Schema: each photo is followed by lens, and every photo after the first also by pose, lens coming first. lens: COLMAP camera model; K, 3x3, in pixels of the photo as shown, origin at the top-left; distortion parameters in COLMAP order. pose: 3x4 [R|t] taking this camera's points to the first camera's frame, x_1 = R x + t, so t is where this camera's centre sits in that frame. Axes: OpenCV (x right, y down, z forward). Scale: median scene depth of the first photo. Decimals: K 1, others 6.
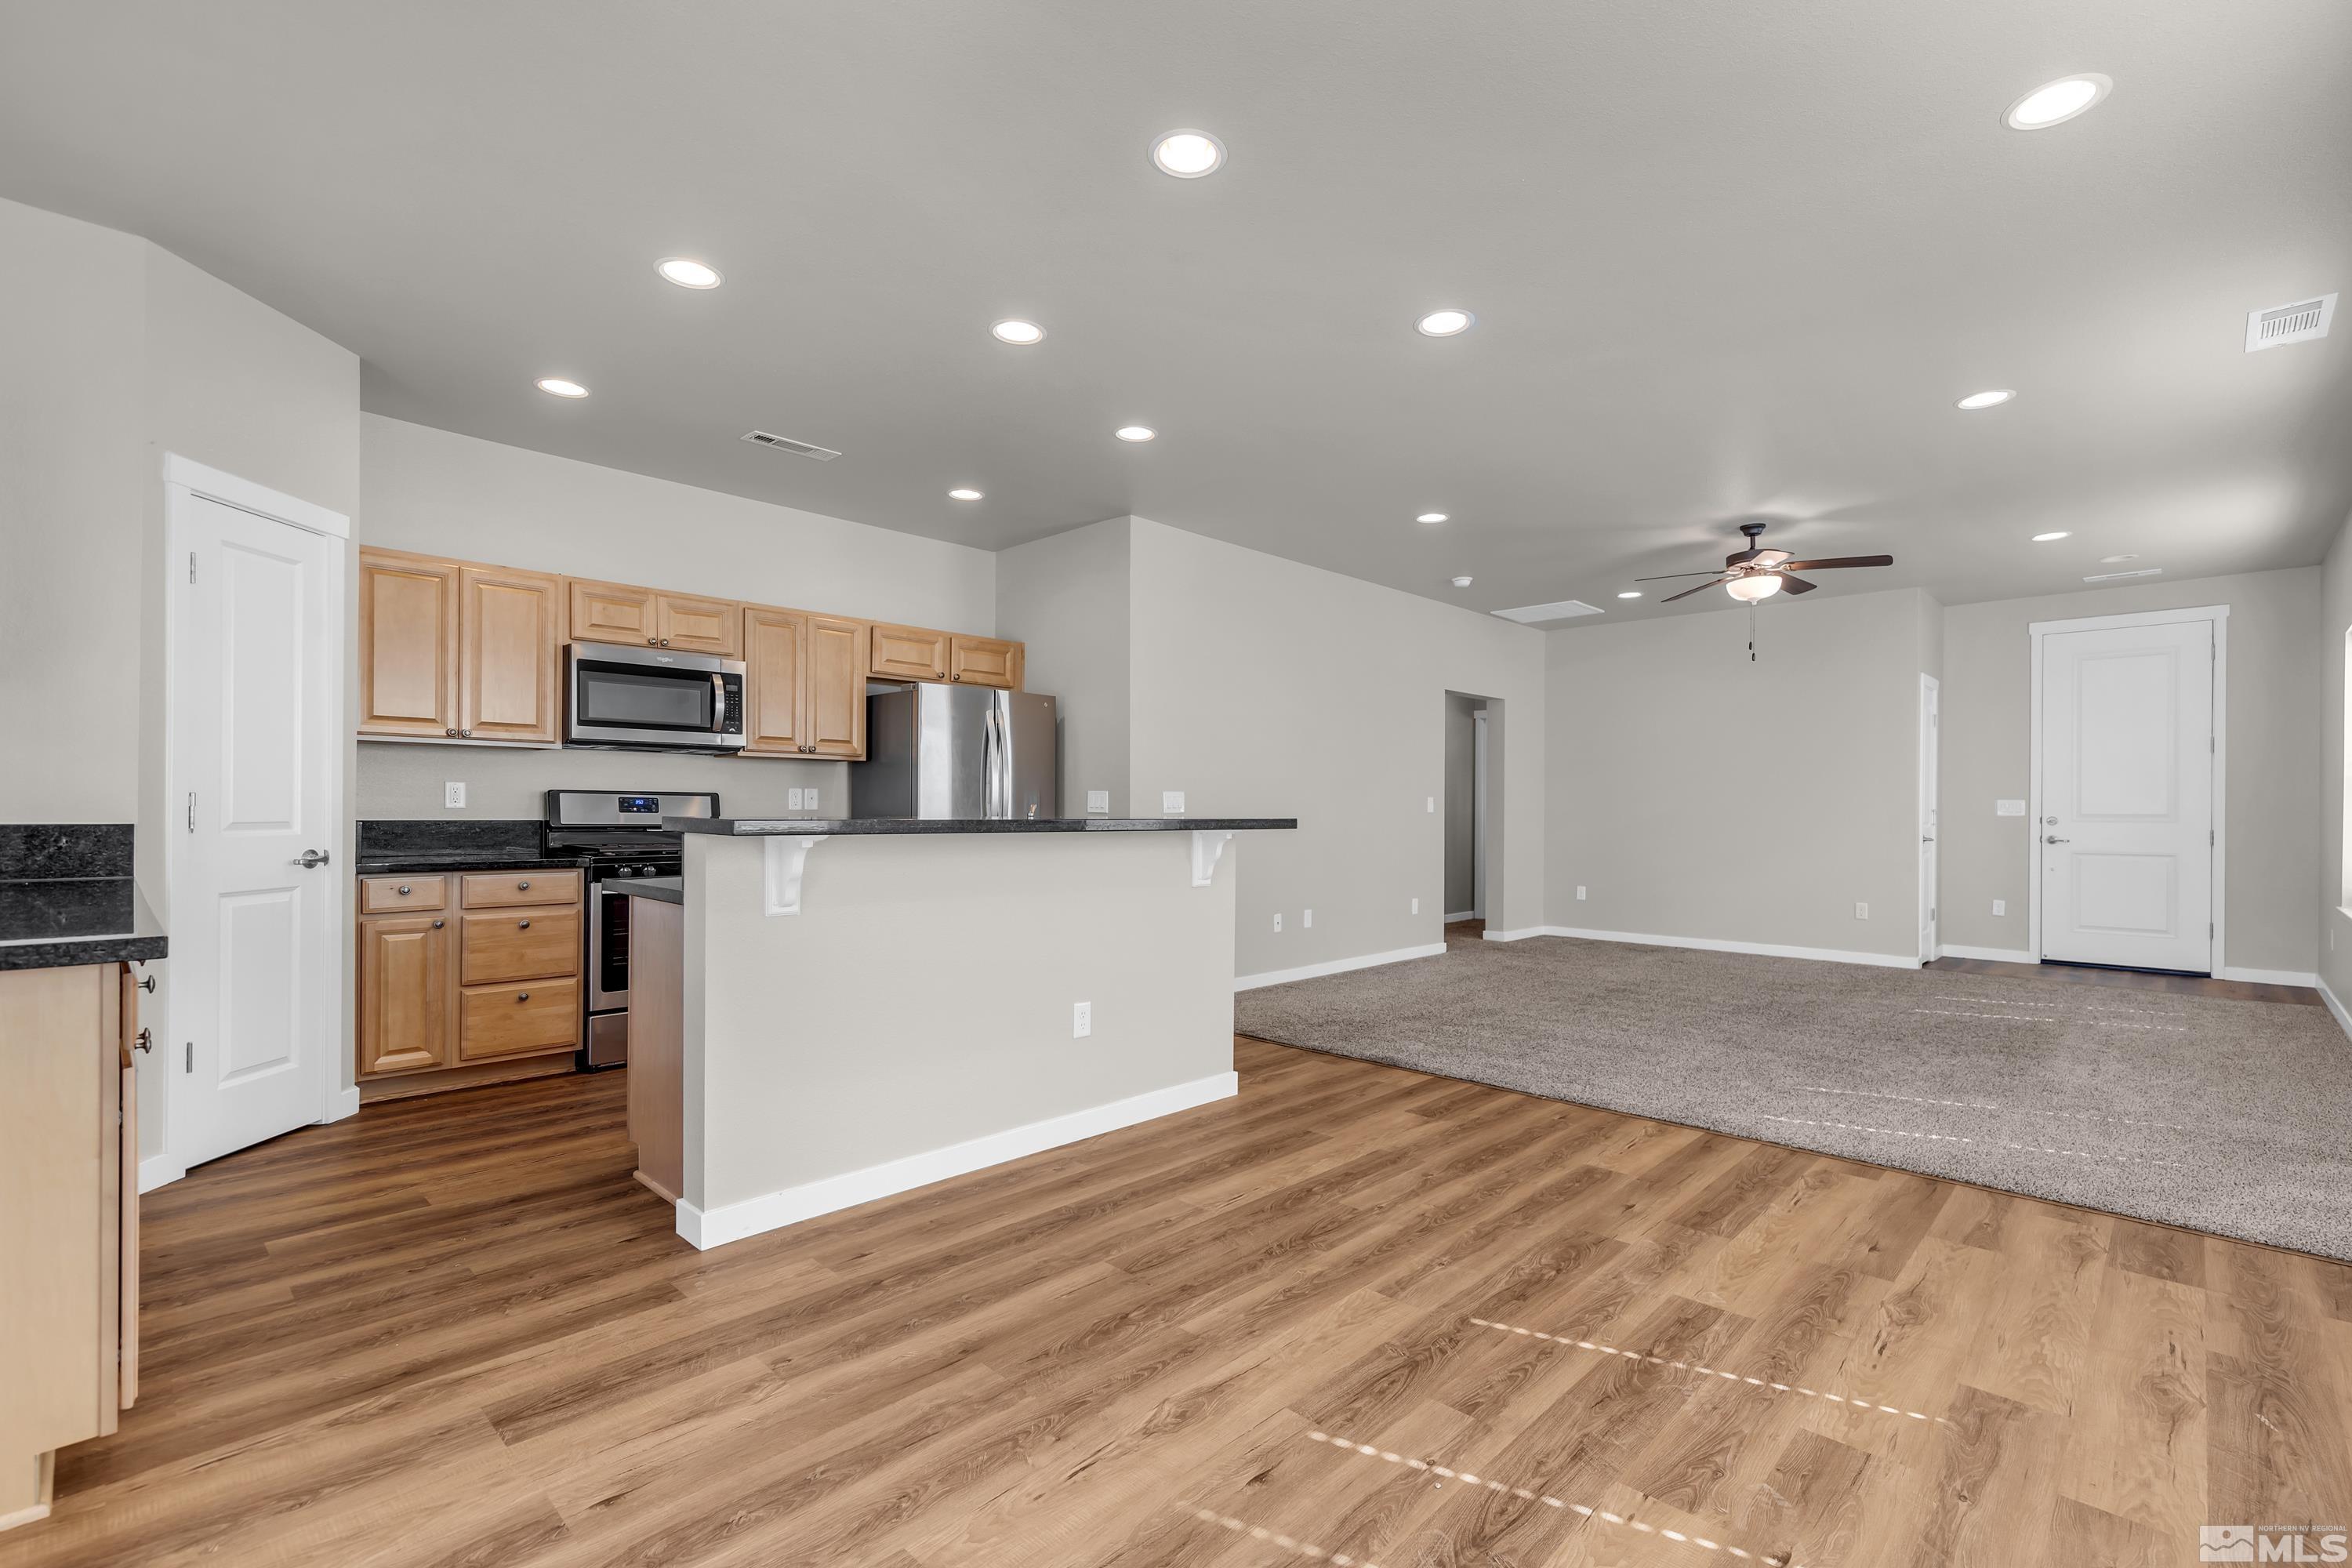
lens RADIAL K [[1060.2, 0, 1213.3], [0, 1060.2, 807.2], [0, 0, 1]] dist [0.006217, -0.000768]
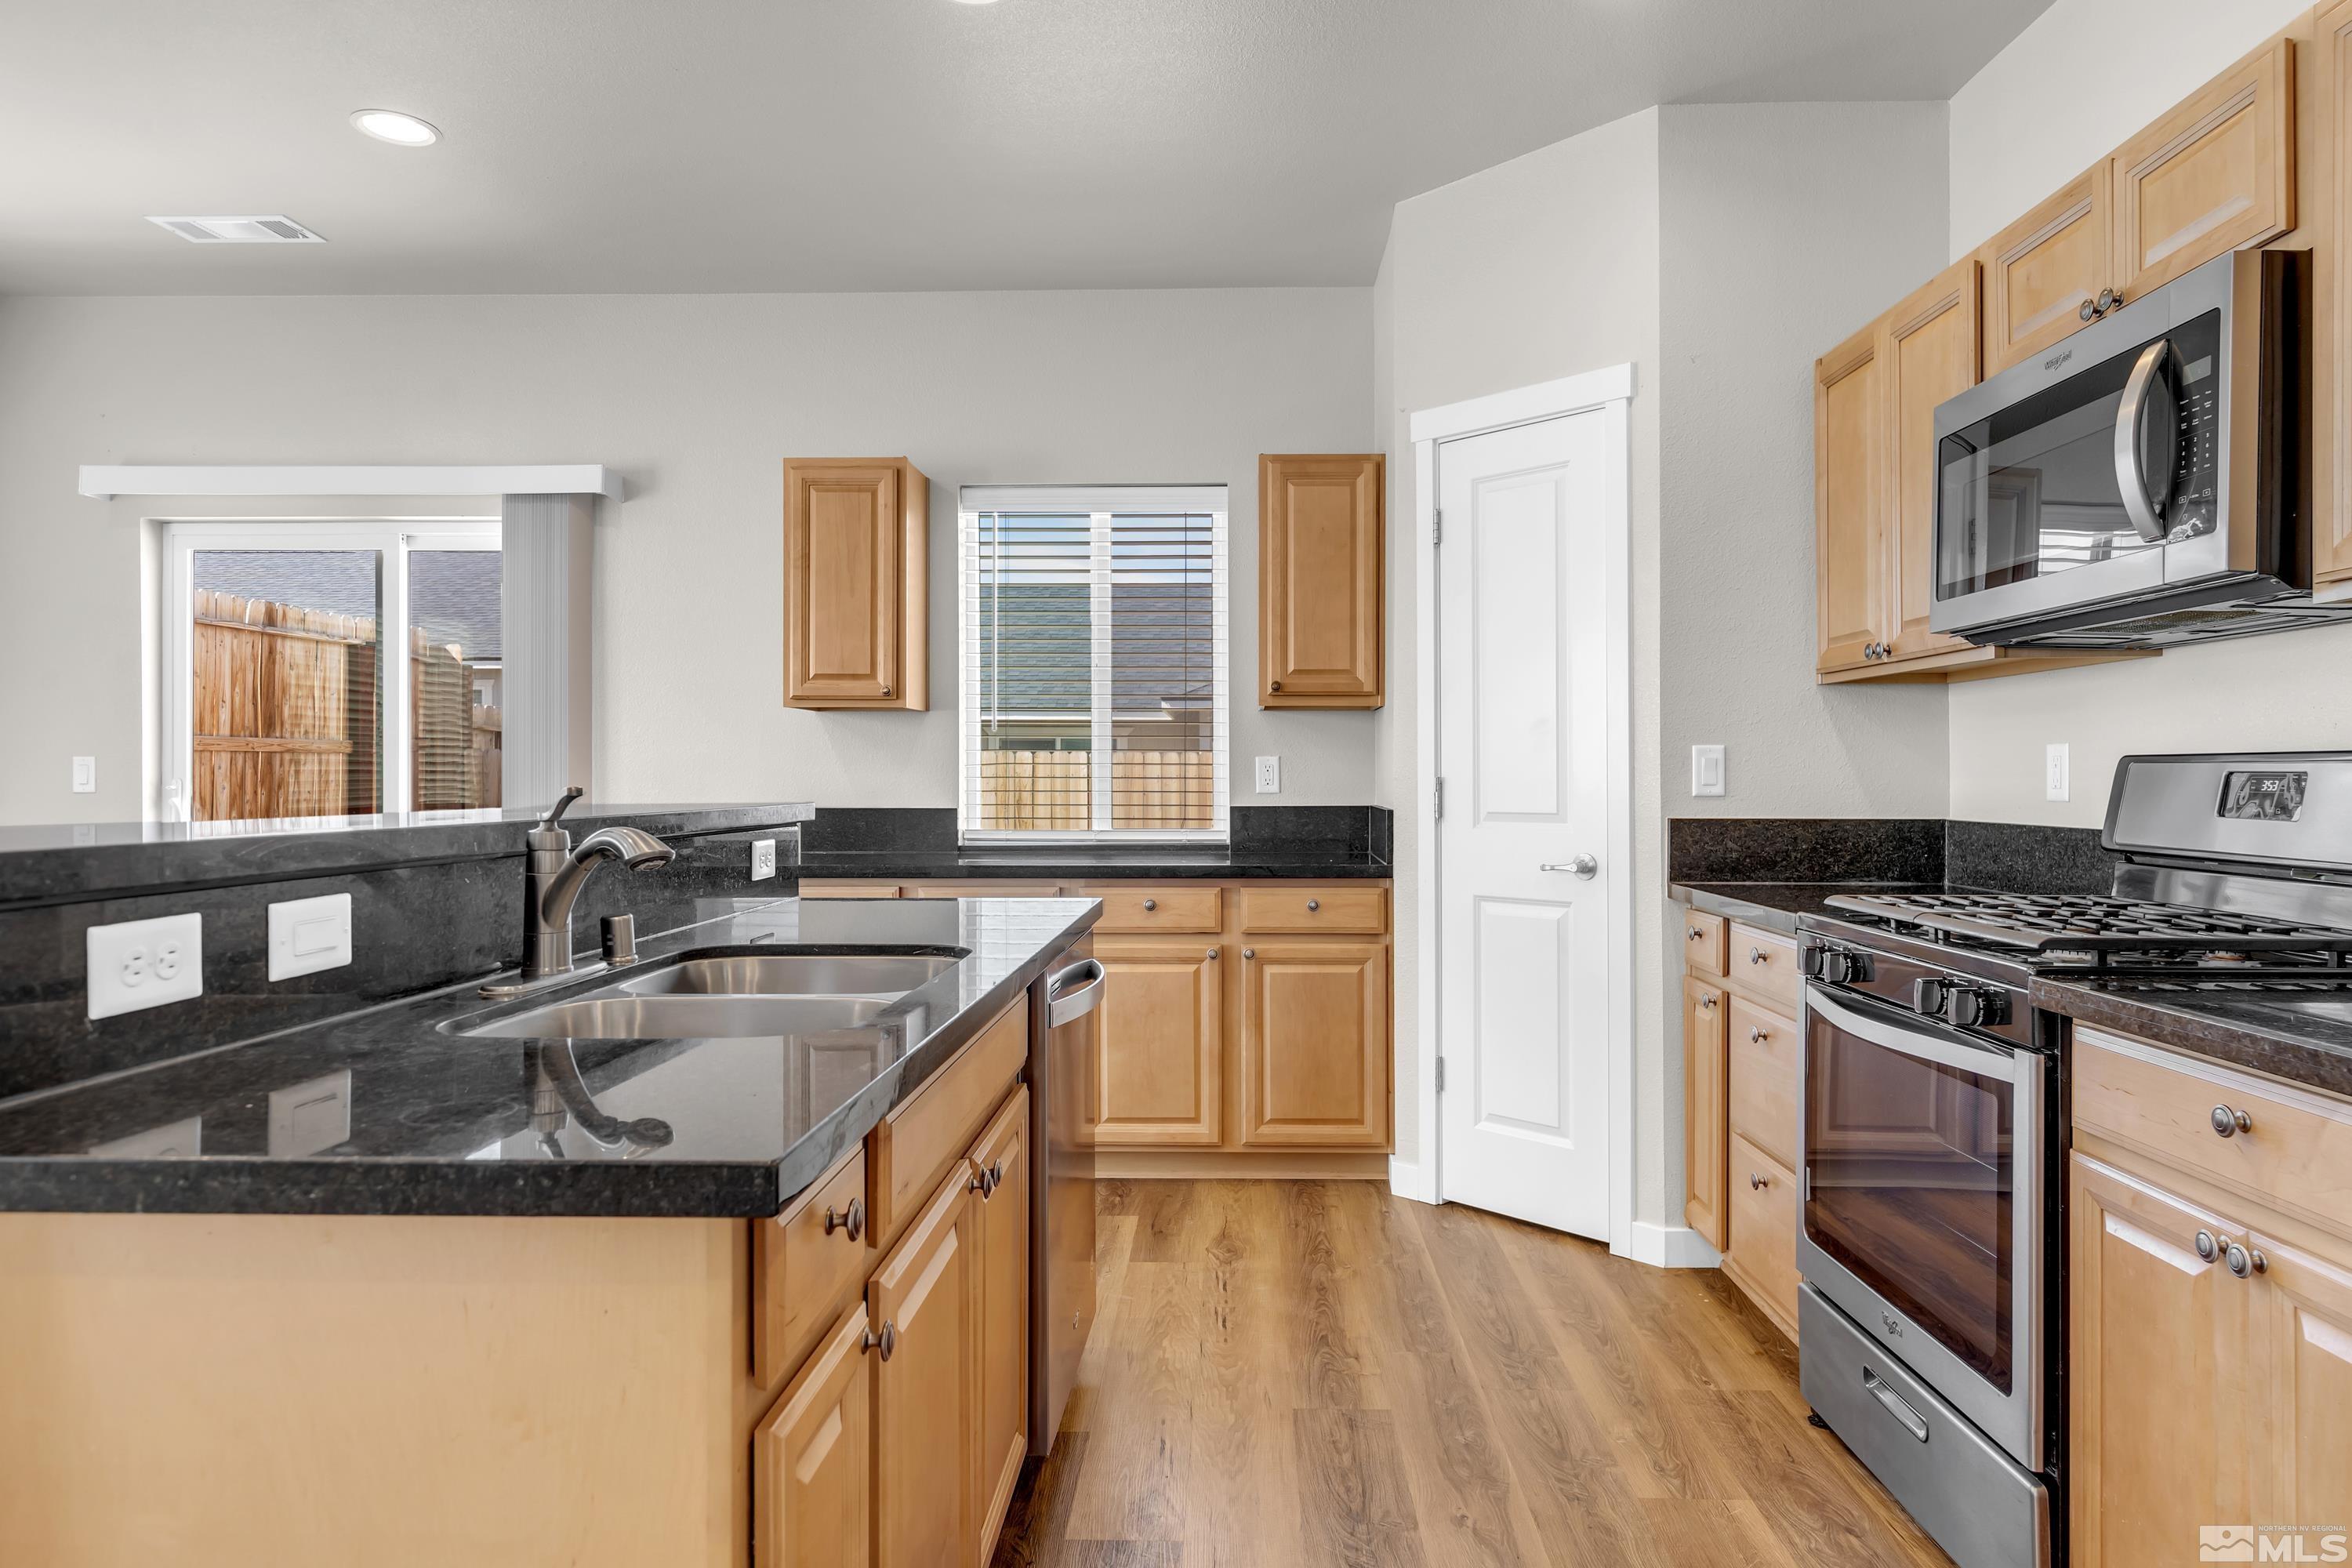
lens RADIAL K [[1407.8, 0, 1200.5], [0, 1407.8, 774.3], [0, 0, 1]] dist [0.018525, -0.002770]
pose [[-0.749460, -0.008552, -0.661994, -0.017825], [-0.004622, 0.999960, -0.007686, -0.003260], [0.662033, -0.002701, -0.749469, 1.116564]]
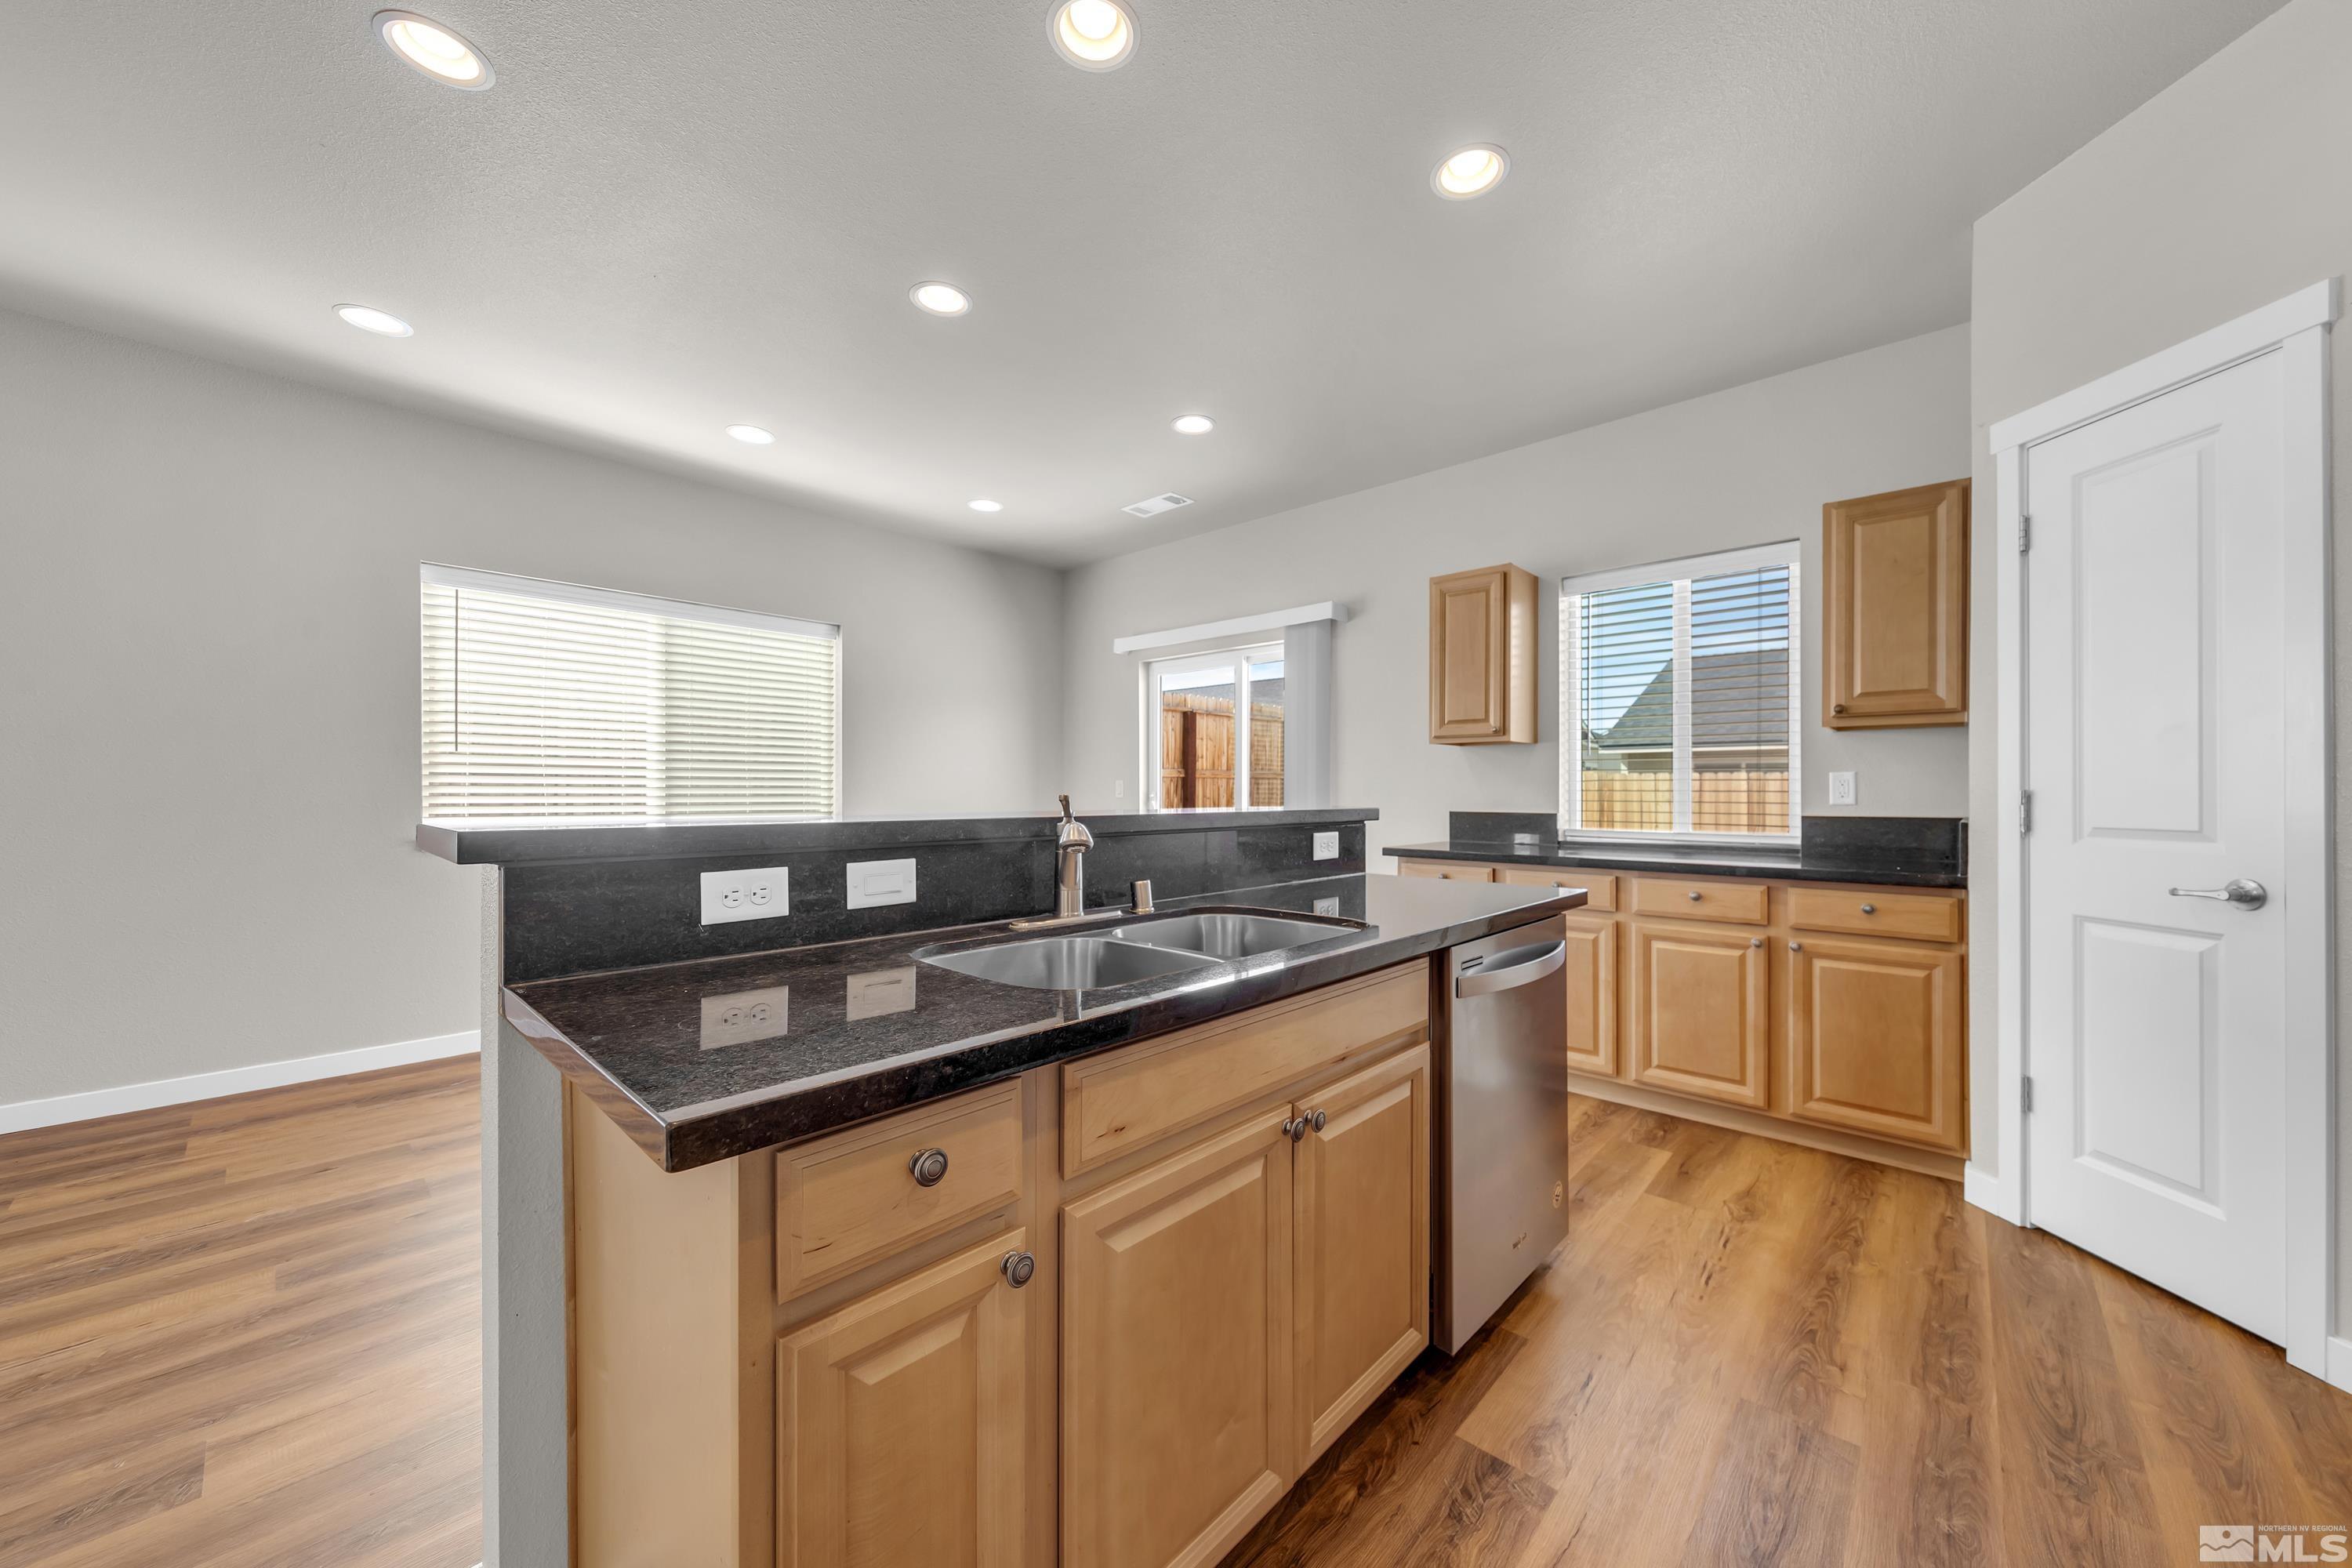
lens RADIAL K [[836.5, 0, 1200.6], [0, 836.5, 793.0], [0, 0, 1]] dist [0.001902, 0.000019]
pose [[-0.999762, -0.008509, -0.020064, -0.172576], [-0.008530, 0.999963, 0.000929, -0.003499], [0.020055, 0.001100, -0.999798, 1.065069]]
